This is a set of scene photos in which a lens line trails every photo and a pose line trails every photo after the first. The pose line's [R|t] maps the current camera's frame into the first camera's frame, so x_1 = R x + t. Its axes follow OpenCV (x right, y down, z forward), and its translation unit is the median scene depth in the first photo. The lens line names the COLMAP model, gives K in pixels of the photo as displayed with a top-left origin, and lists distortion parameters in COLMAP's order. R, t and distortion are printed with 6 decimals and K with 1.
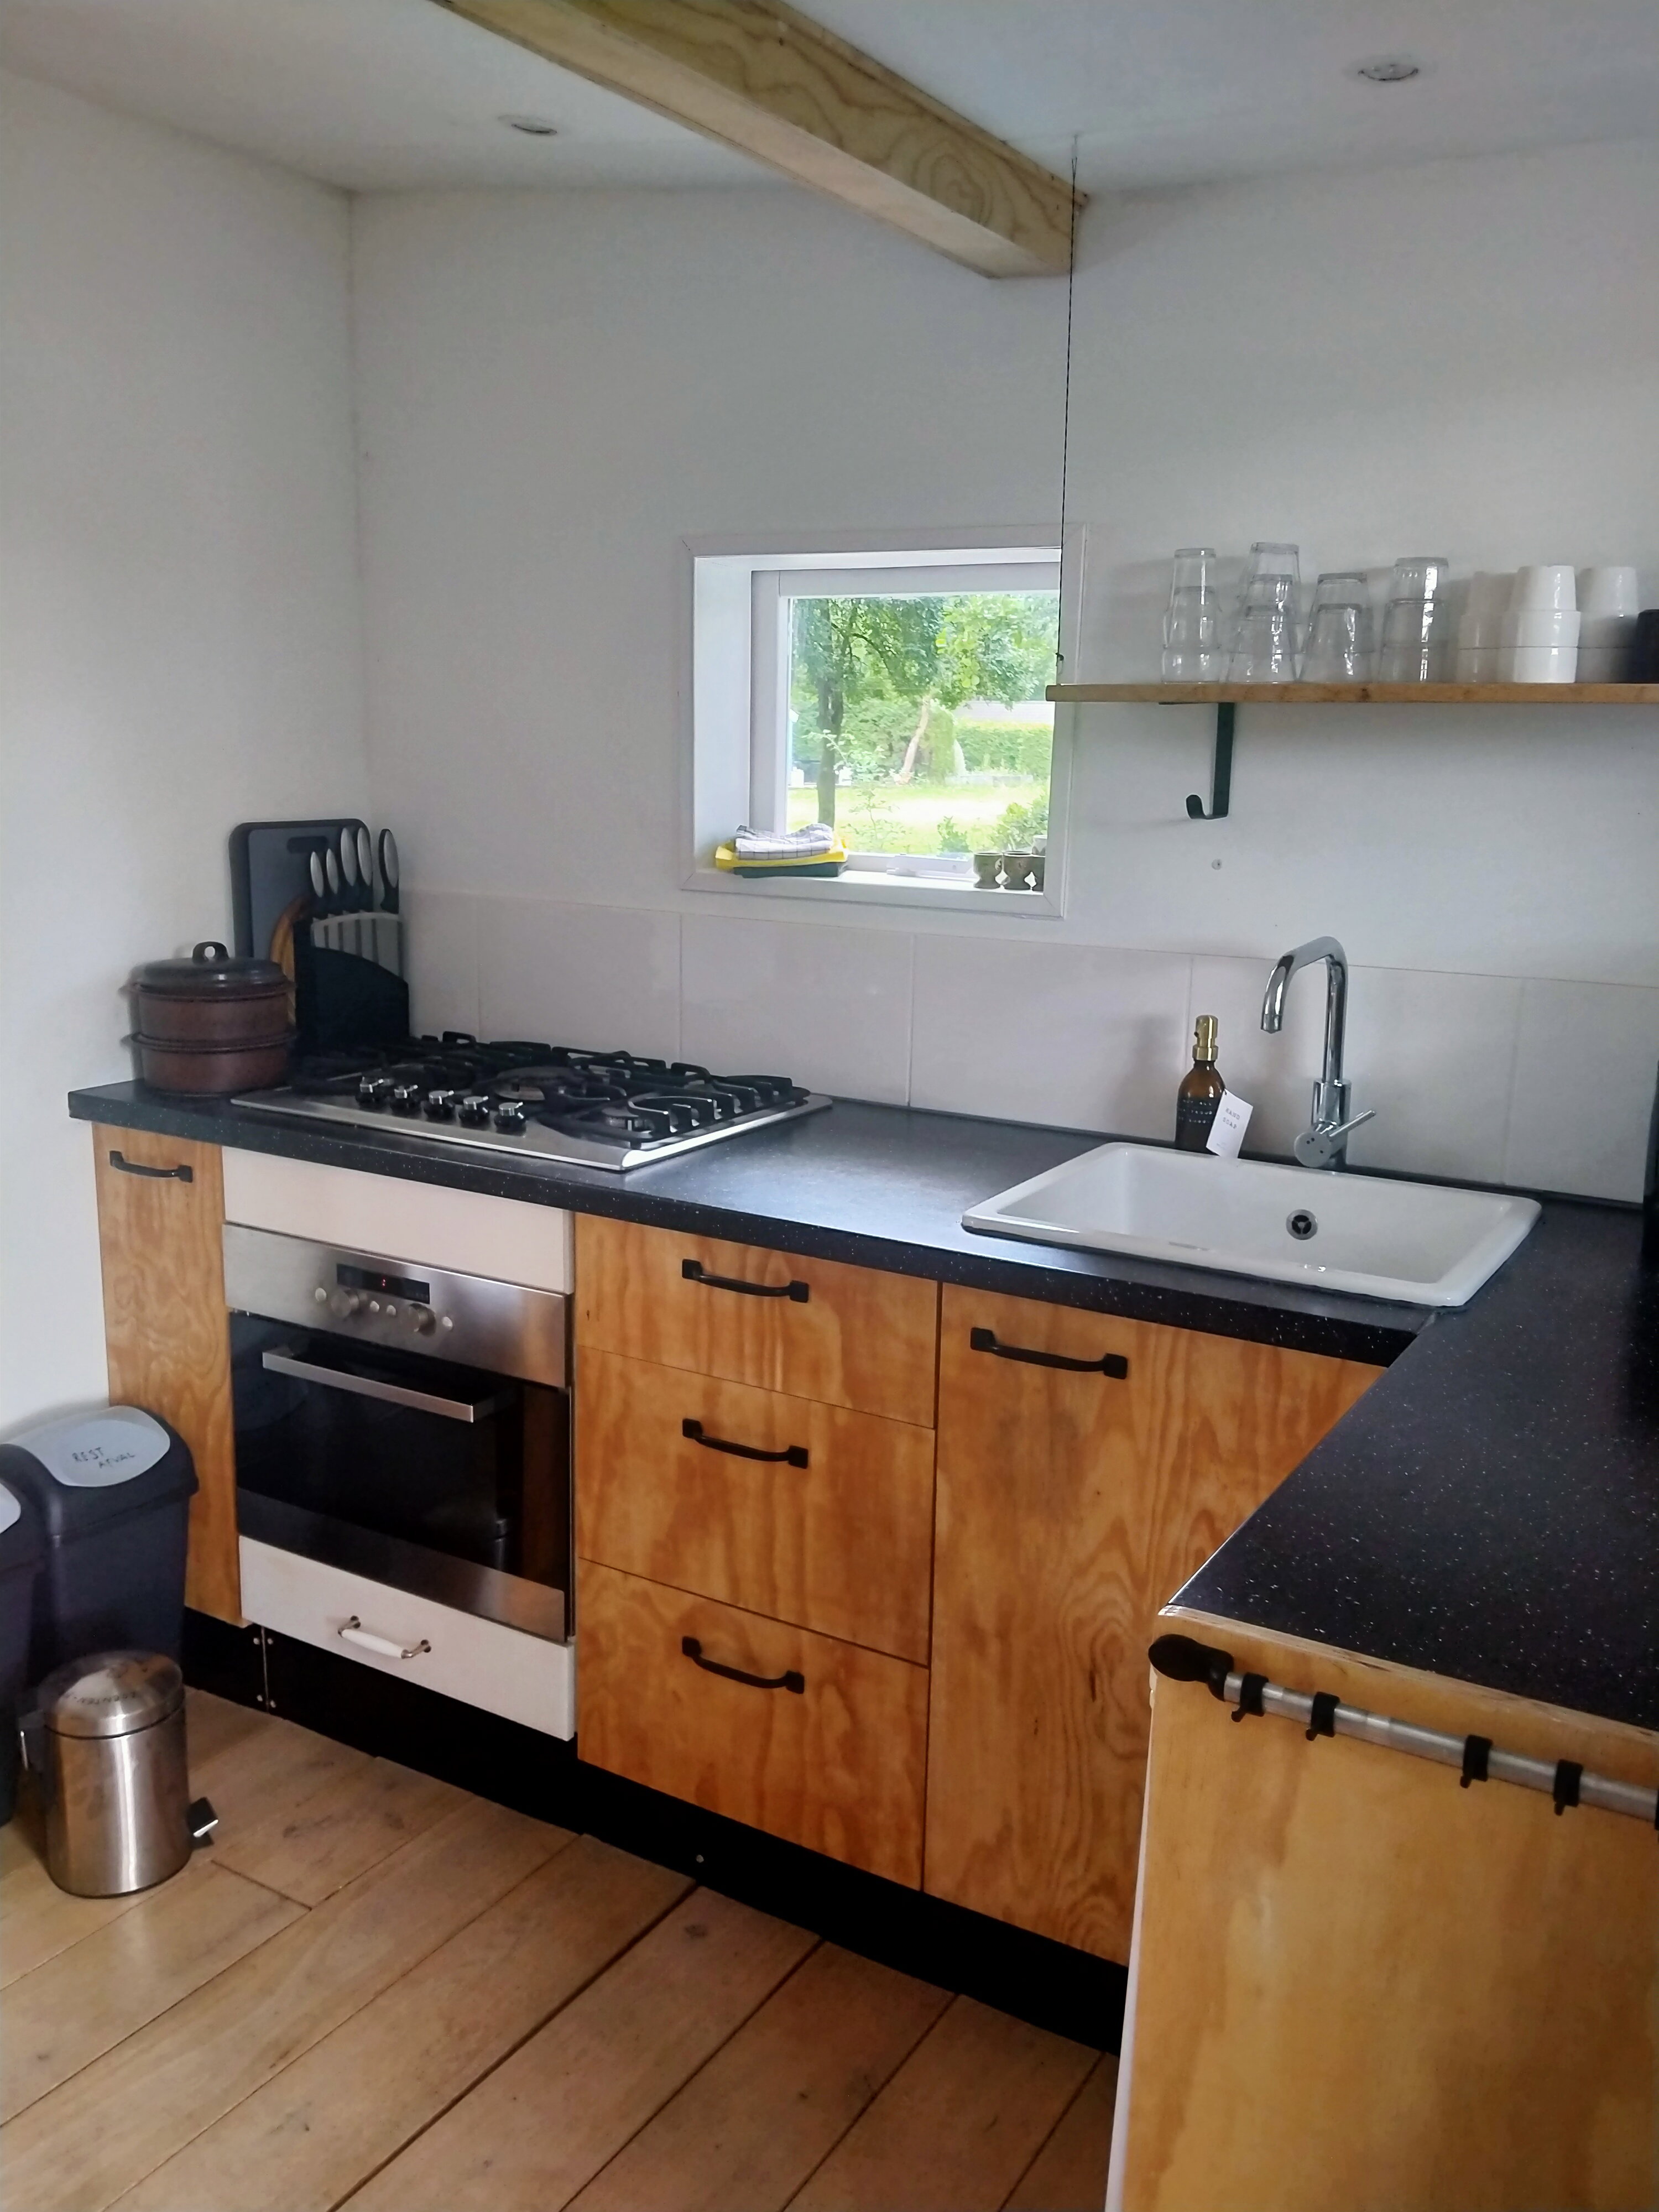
lens RADIAL K [[1850.7, 0, 825.7], [0, 1850.7, 1090.7], [0, 0, 1]] dist [0.013080, -0.008558]
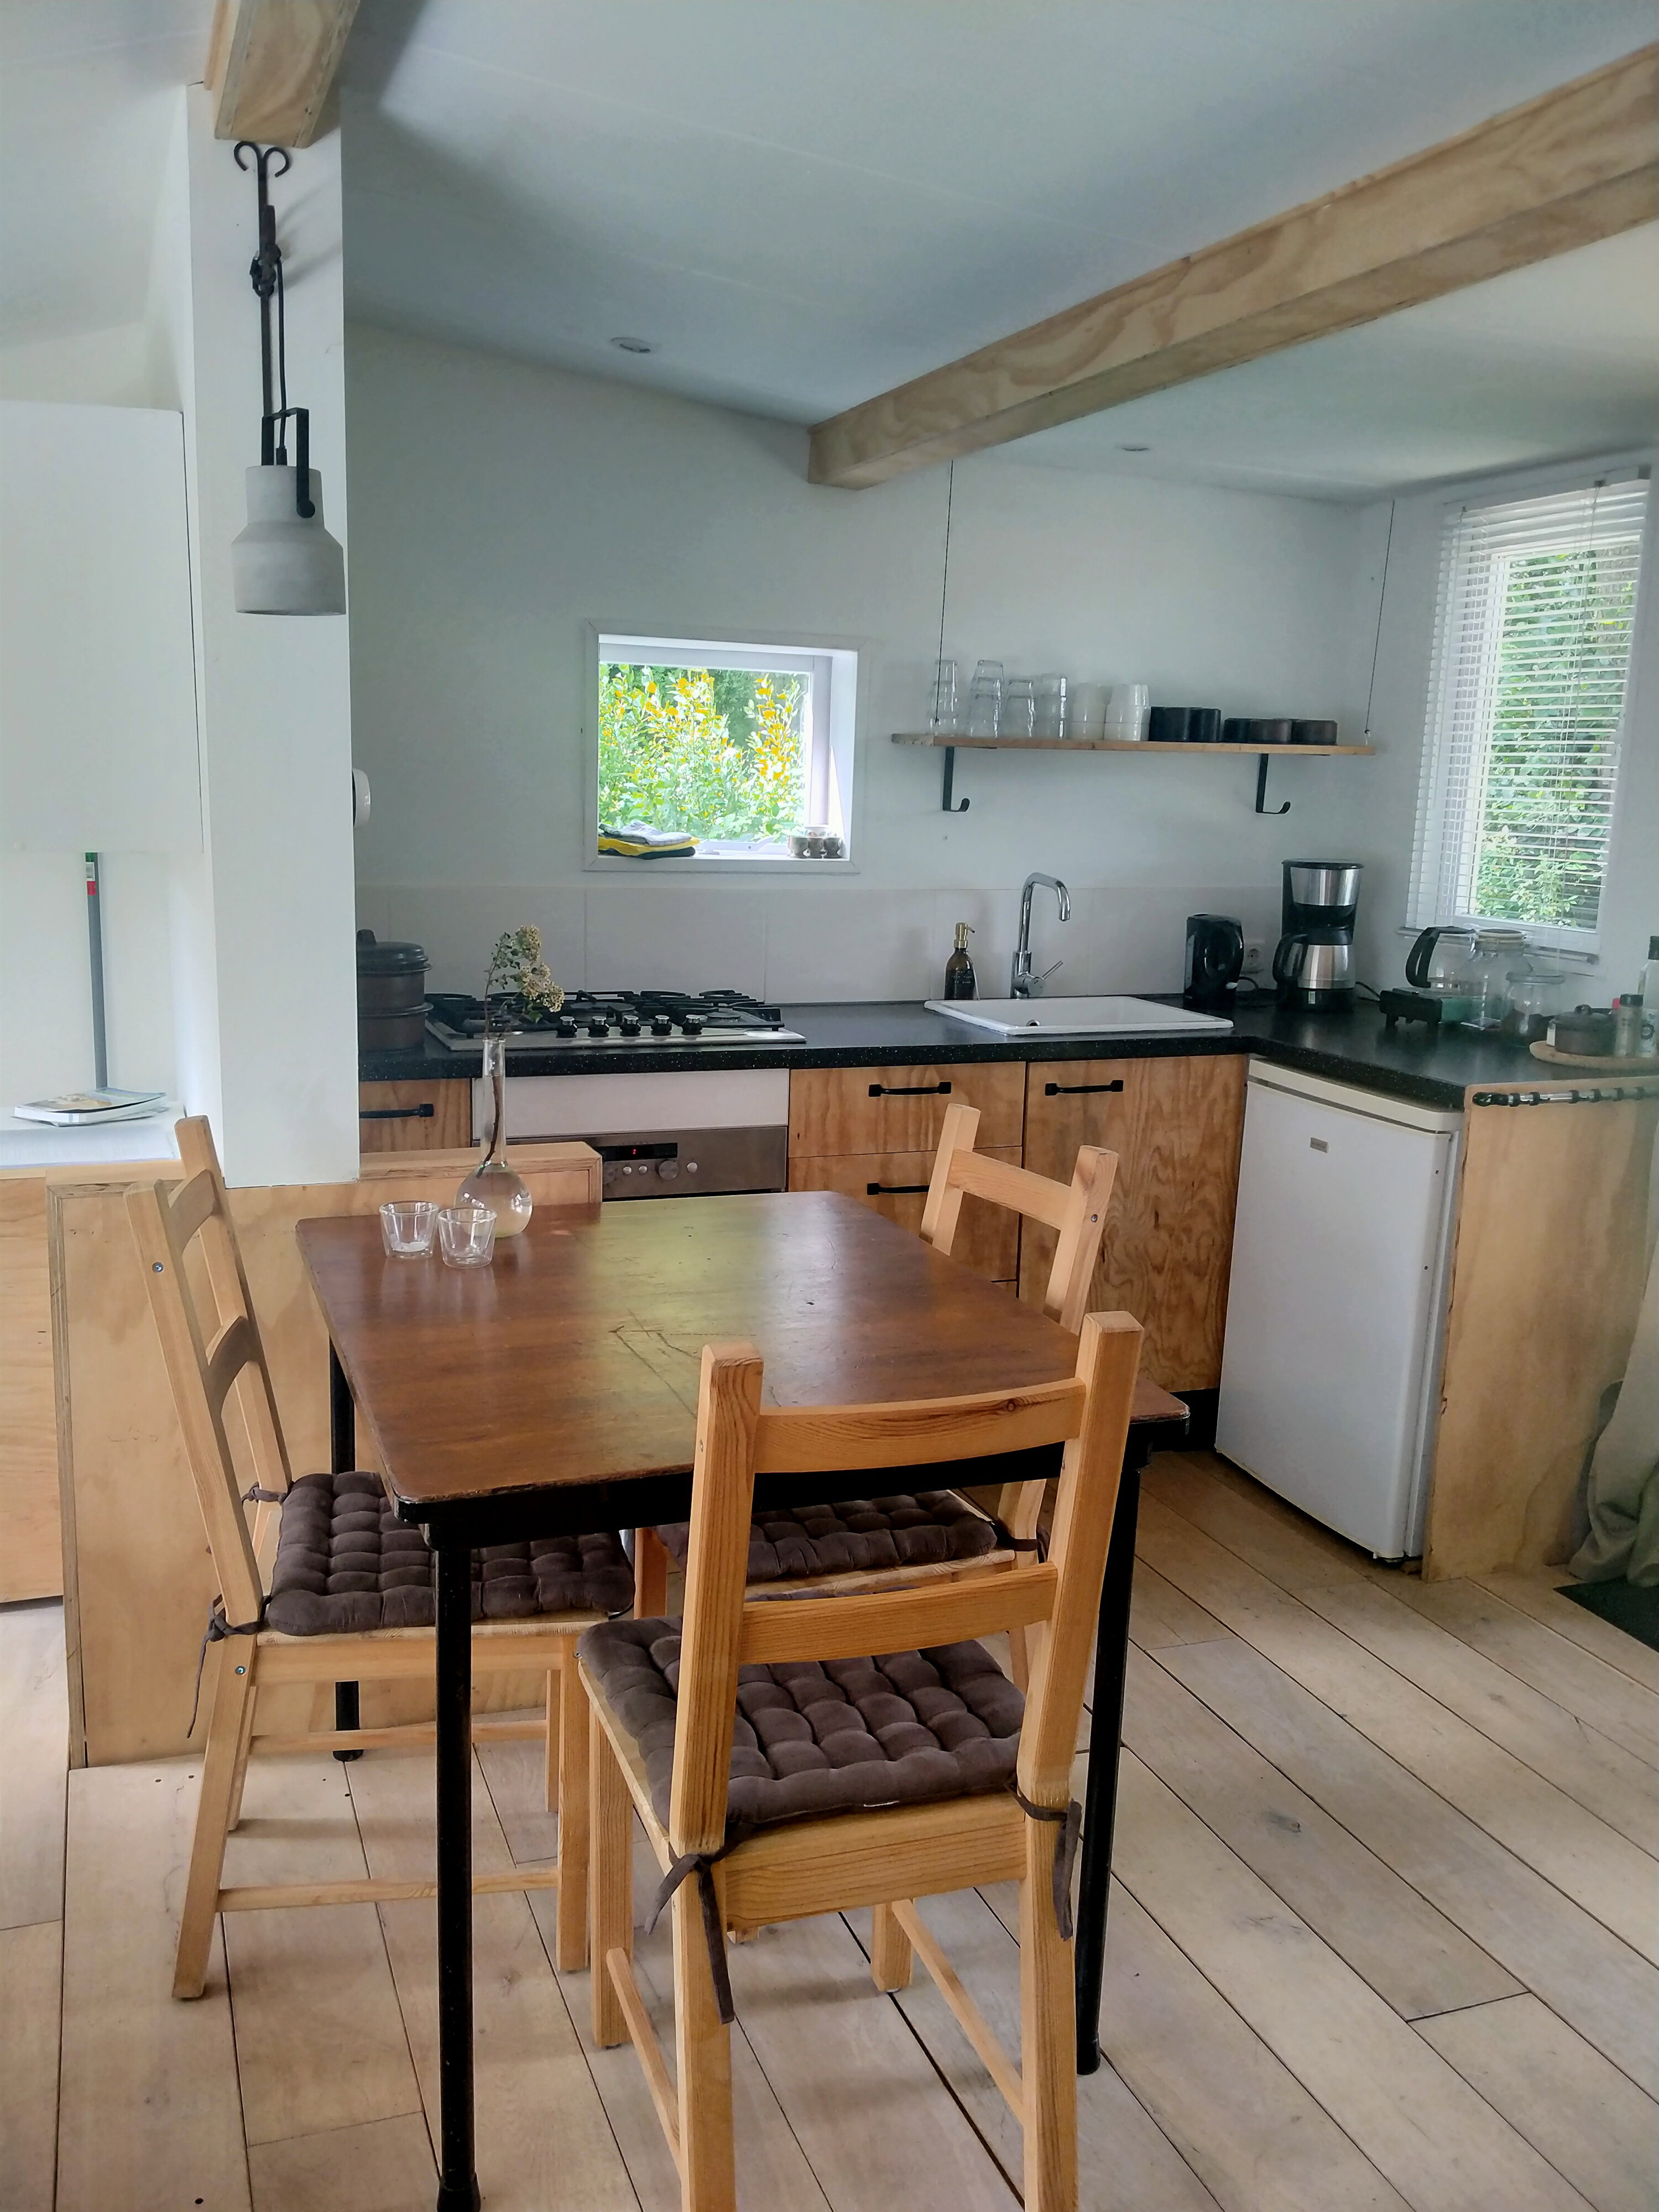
lens RADIAL K [[1850.7, 0, 820.2], [0, 1850.7, 1116.4], [0, 0, 1]] dist [0.013080, -0.008558]
pose [[0.607352, -0.149708, 0.780199, -1.397676], [0.135201, 0.987235, 0.084187, -0.025825], [-0.782843, 0.054353, 0.619840, 0.015012]]
